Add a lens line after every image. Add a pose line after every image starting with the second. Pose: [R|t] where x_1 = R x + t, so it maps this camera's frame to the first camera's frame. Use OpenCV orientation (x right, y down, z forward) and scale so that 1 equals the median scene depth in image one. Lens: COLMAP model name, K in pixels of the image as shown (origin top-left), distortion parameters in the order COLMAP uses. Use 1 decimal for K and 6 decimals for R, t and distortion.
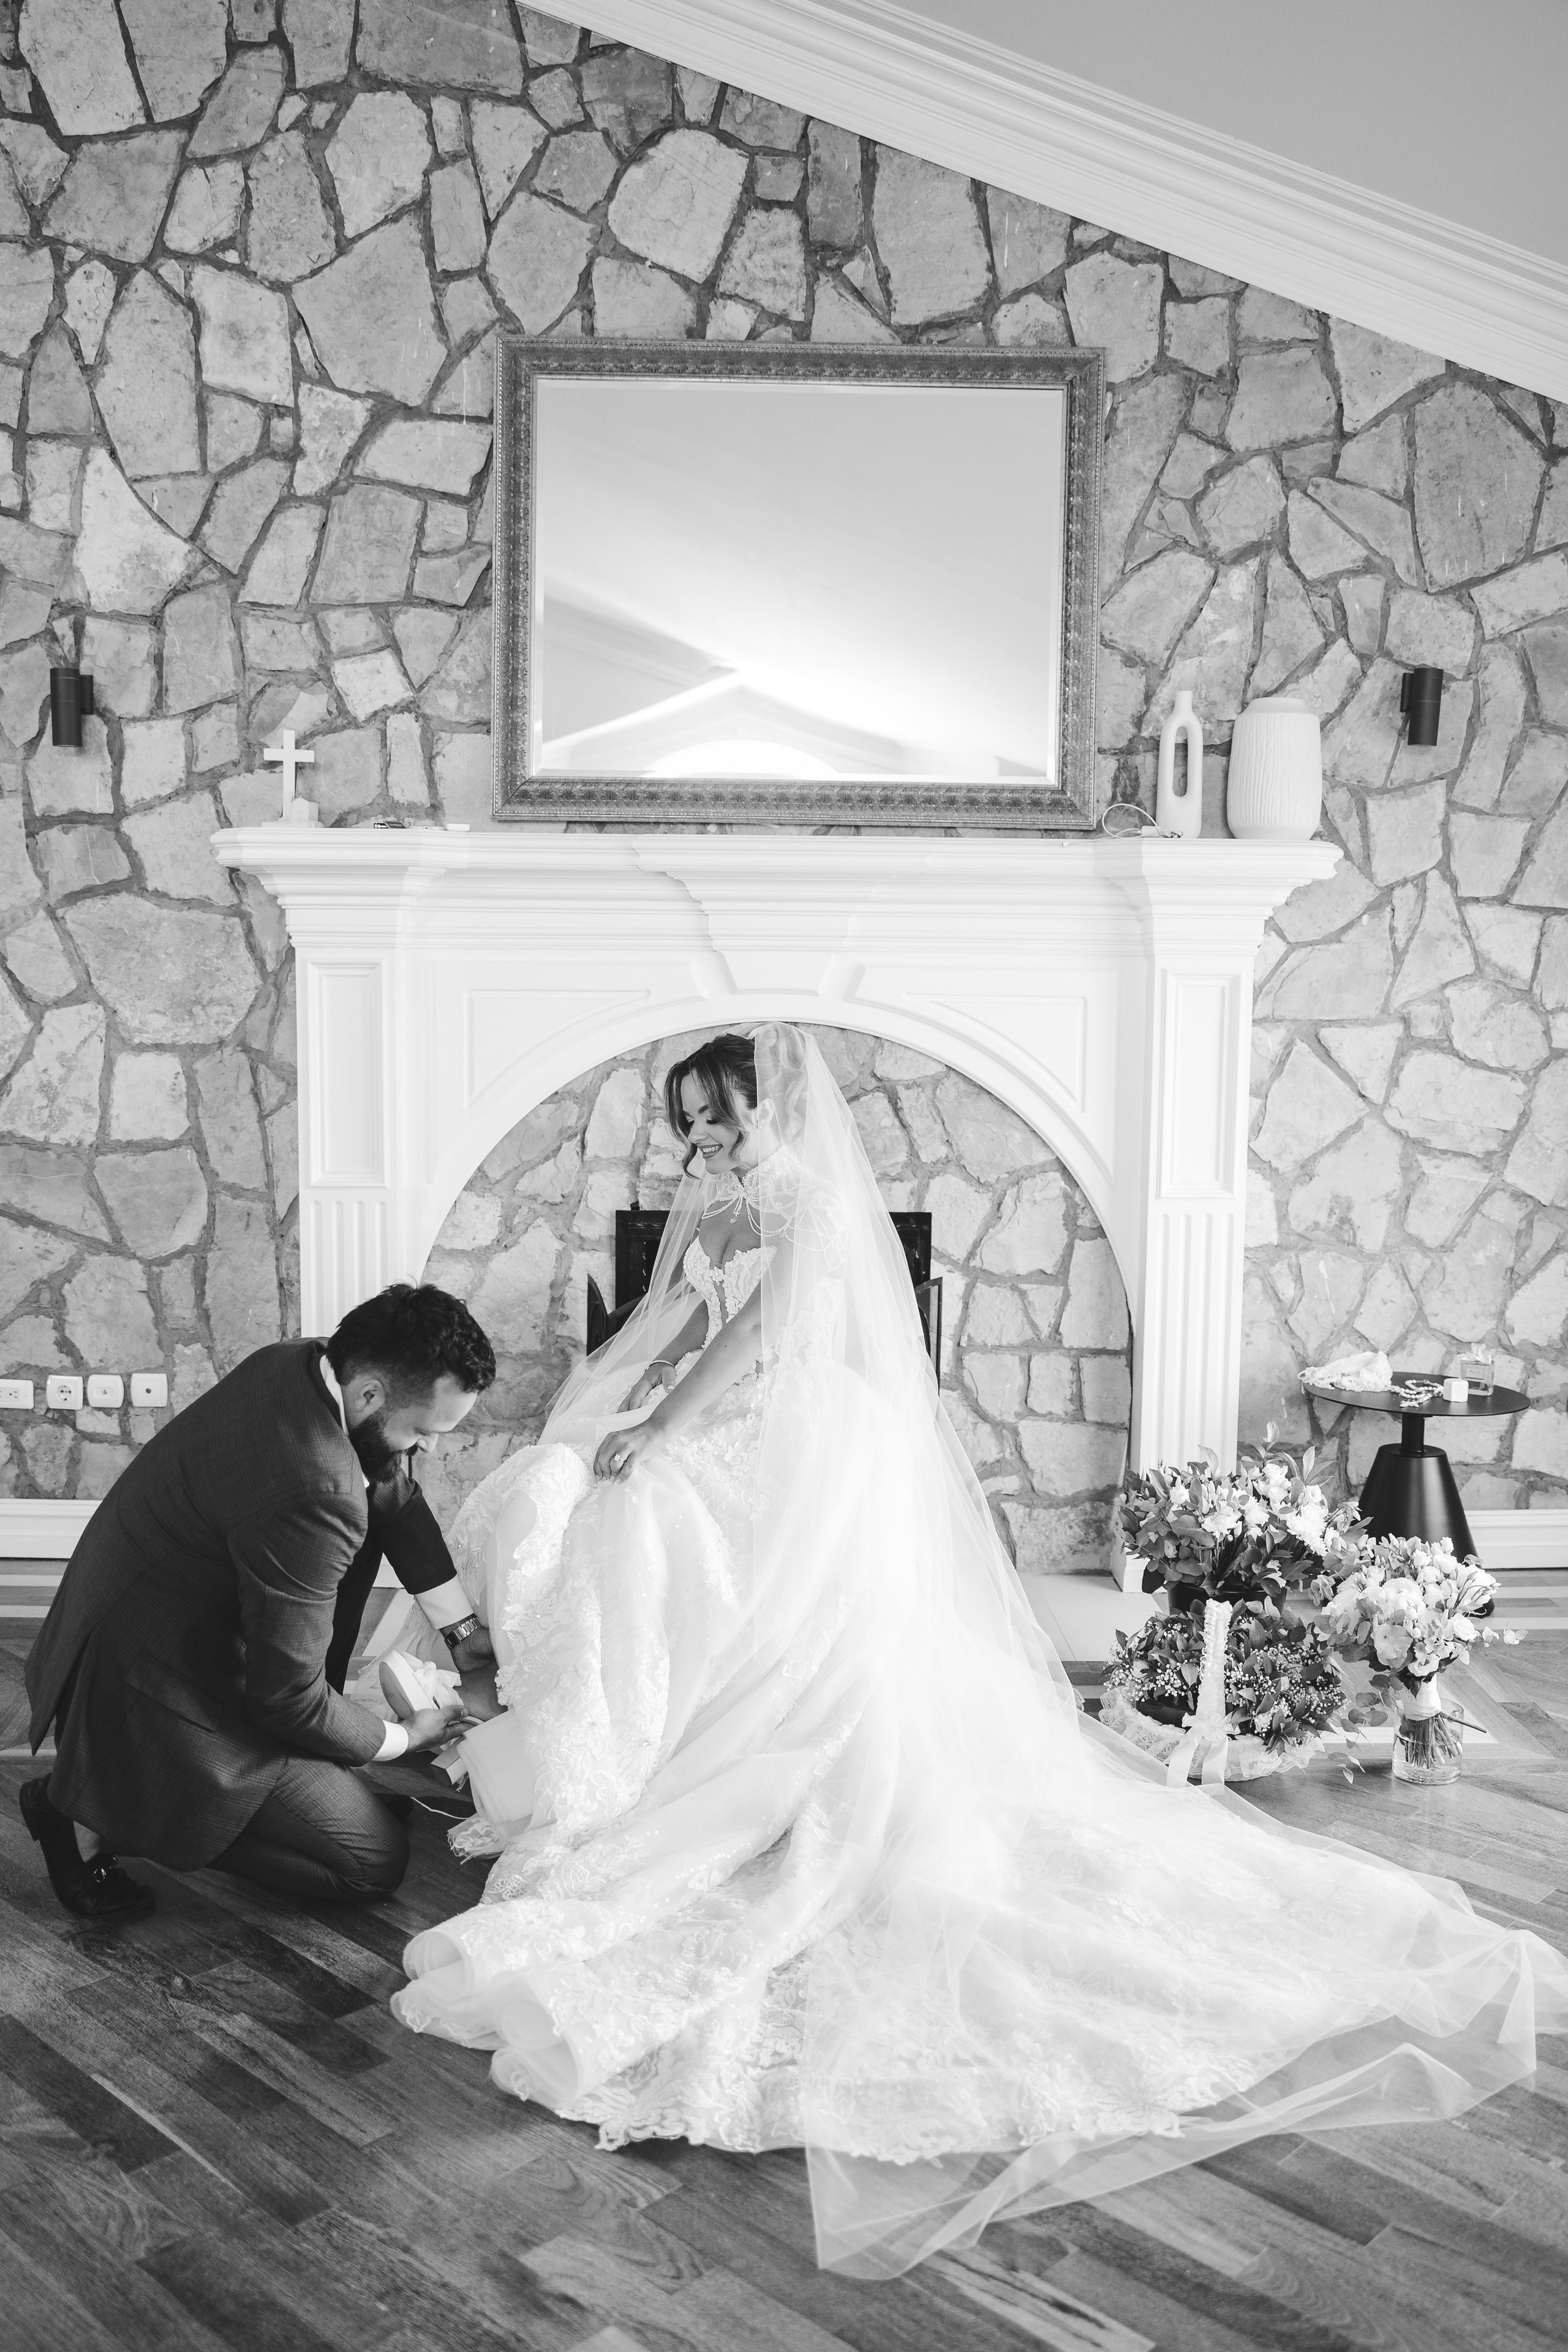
lens RADIAL K [[2122.4, 0, 771.1], [0, 2122.4, 1183.9], [0, 0, 1]] dist [-0.059441, 0.088393]
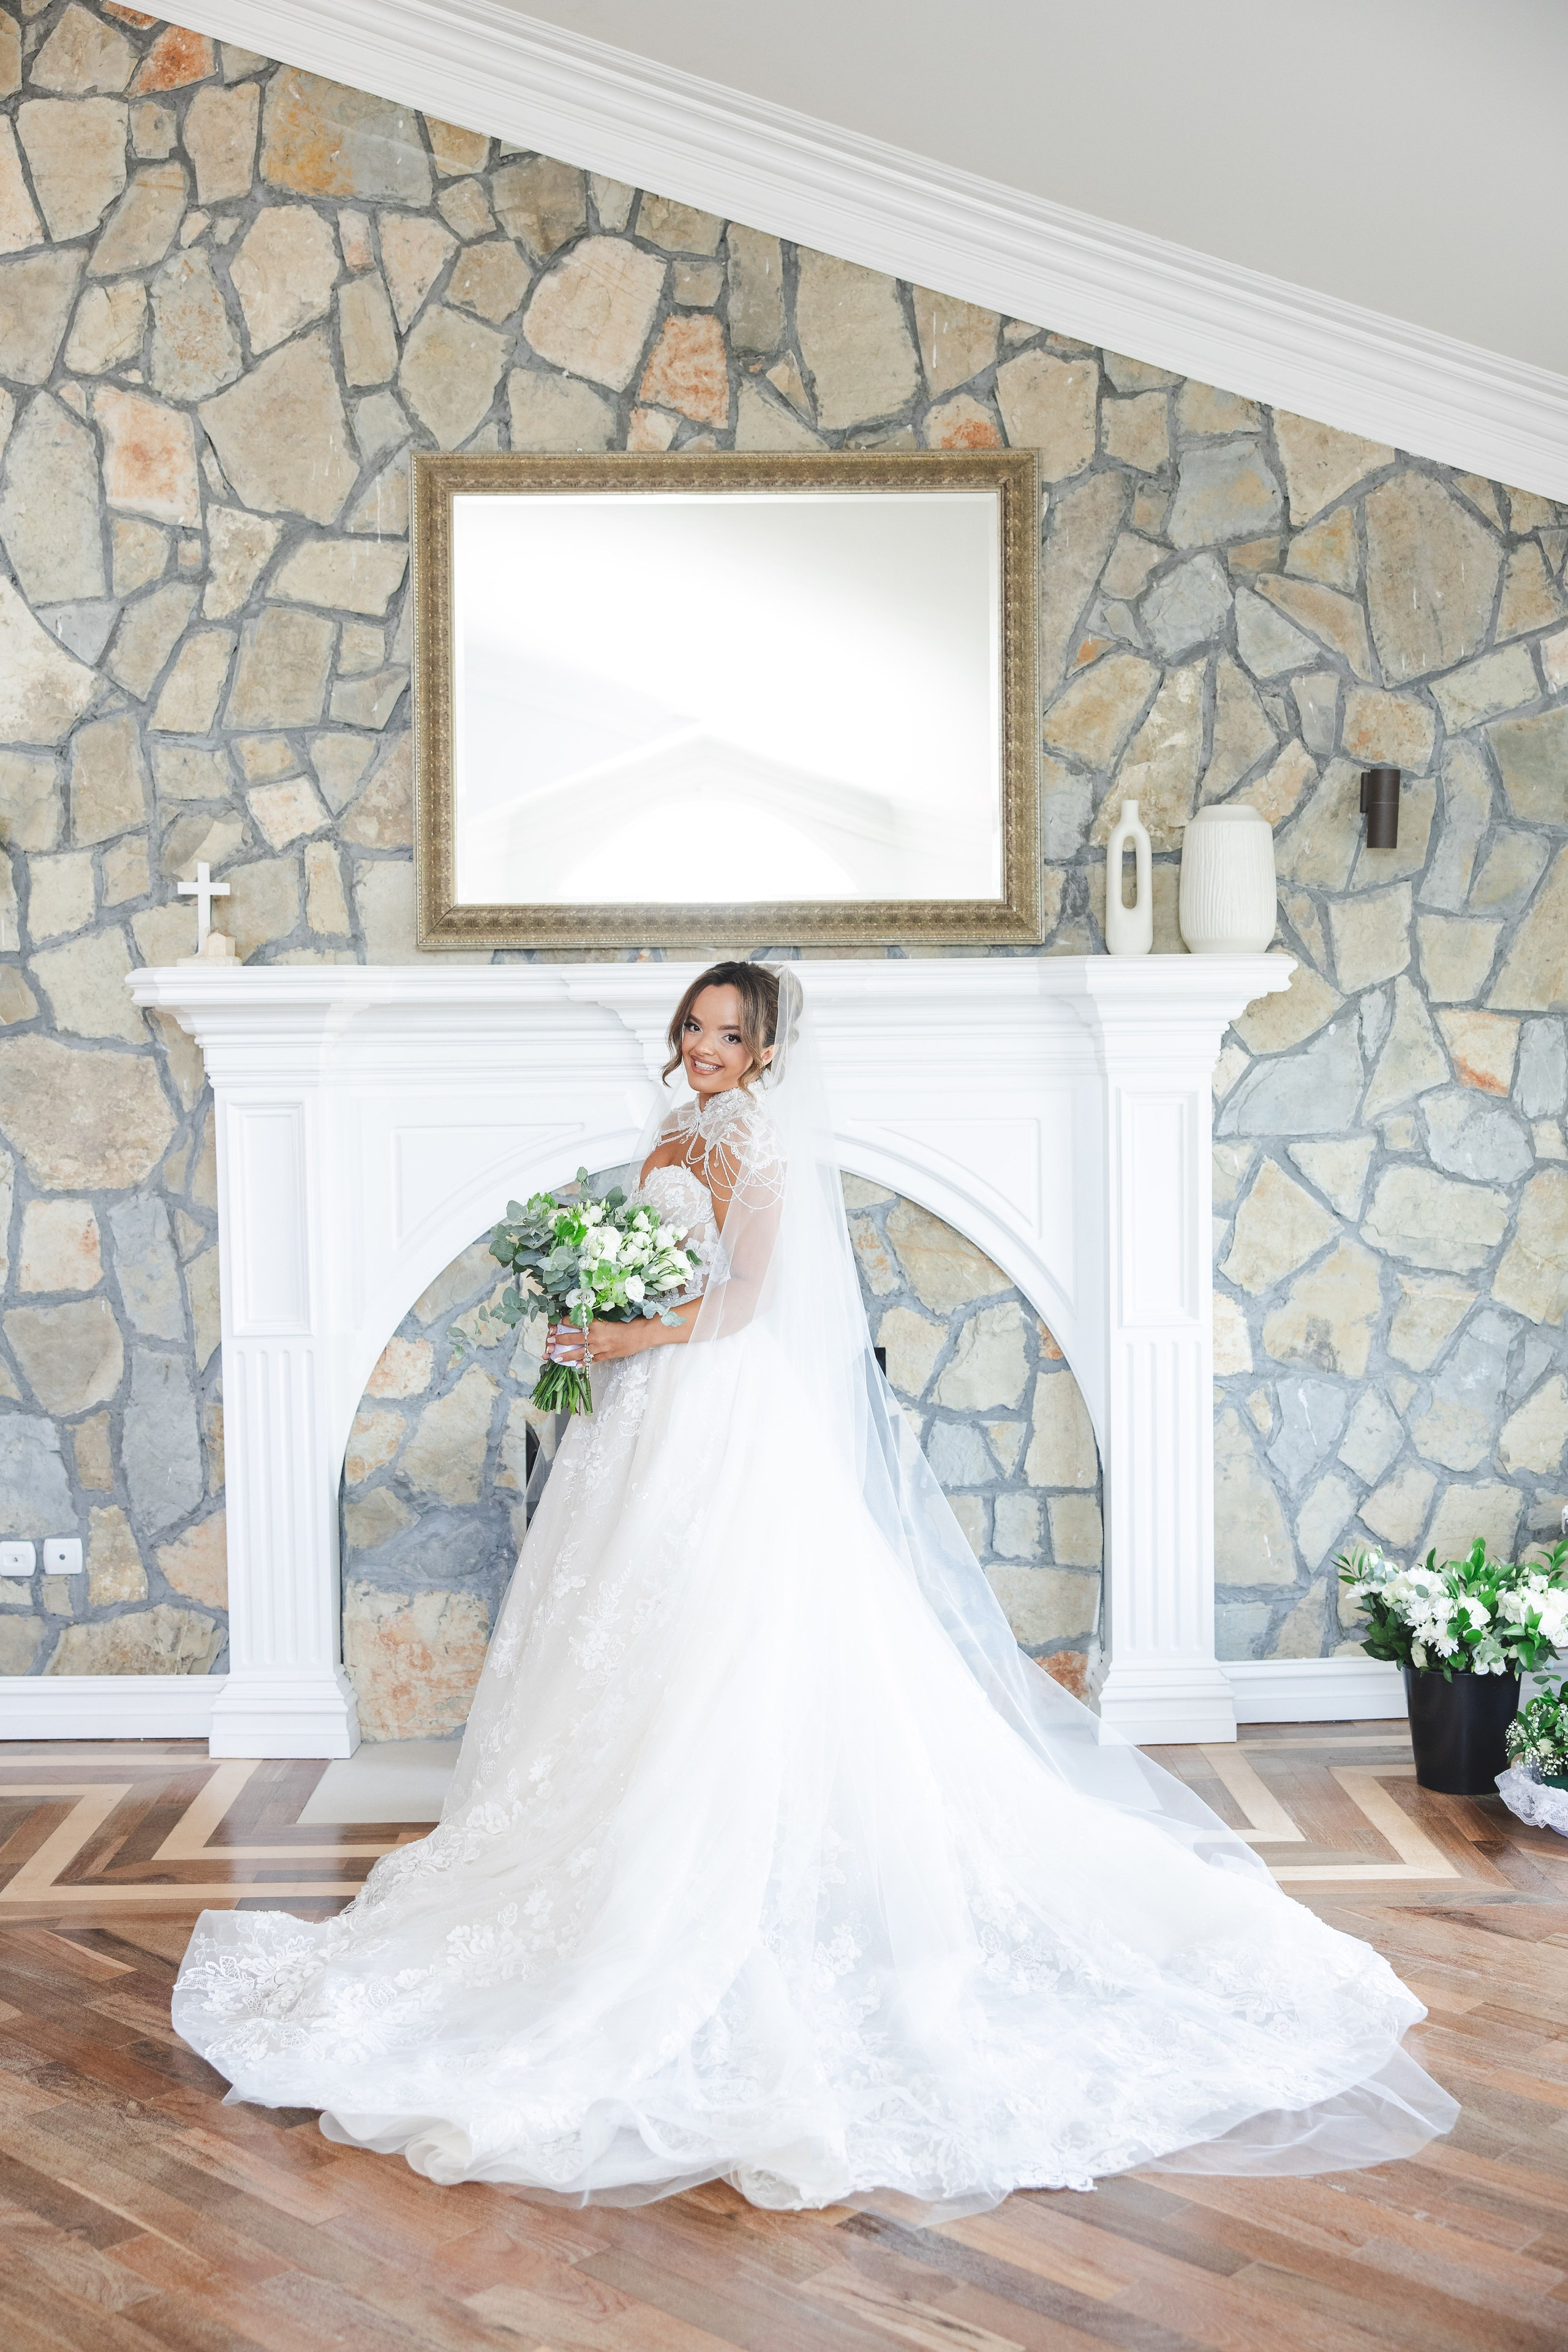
lens RADIAL K [[2678.6, 0, 770.5], [0, 2678.6, 1182.4], [0, 0, 1]] dist [-0.001100, 0.079962]
pose [[0.999702, -0.024379, -0.001245, 0.028107], [0.024286, 0.998445, -0.050172, -0.001452], [0.002467, 0.050127, 0.998740, -0.210724]]
